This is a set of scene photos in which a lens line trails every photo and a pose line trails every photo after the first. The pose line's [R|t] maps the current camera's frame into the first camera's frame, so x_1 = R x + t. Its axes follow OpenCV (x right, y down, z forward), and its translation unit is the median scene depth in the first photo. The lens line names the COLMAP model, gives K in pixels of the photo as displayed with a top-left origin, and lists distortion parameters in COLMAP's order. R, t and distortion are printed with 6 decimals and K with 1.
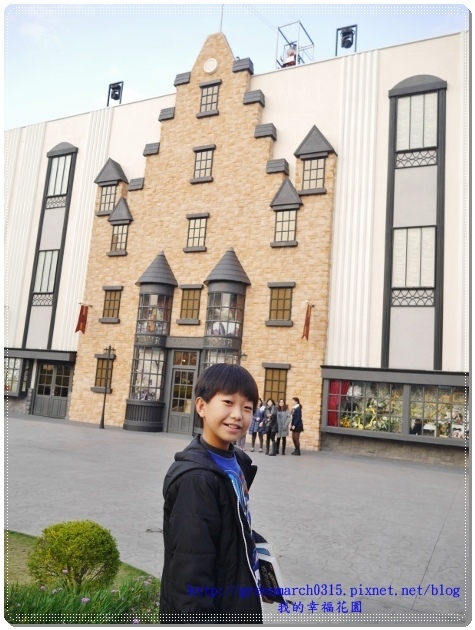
lens RADIAL K [[528.5, 0, 237.5], [0, 528.5, 315.0], [0, 0, 1]] dist [-0.007370, 0.000003]
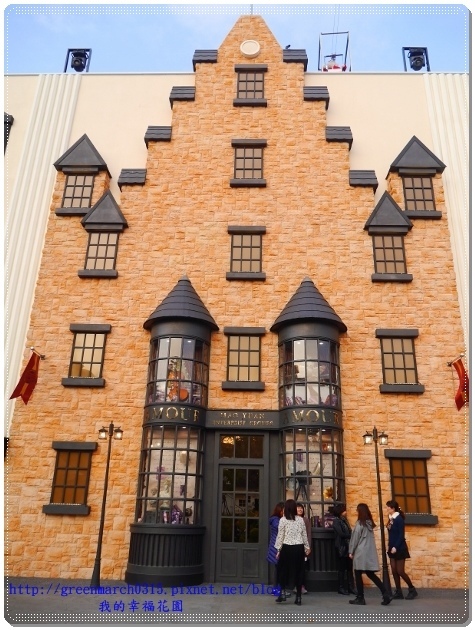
lens RADIAL K [[528.5, 0, 237.5], [0, 528.5, 315.0], [0, 0, 1]] dist [-0.007370, 0.000003]
pose [[0.906933, 0.099334, 0.409397, -0.352549], [-0.014005, 0.978376, -0.206362, 0.058532], [-0.421043, 0.181423, 0.888712, 0.426582]]
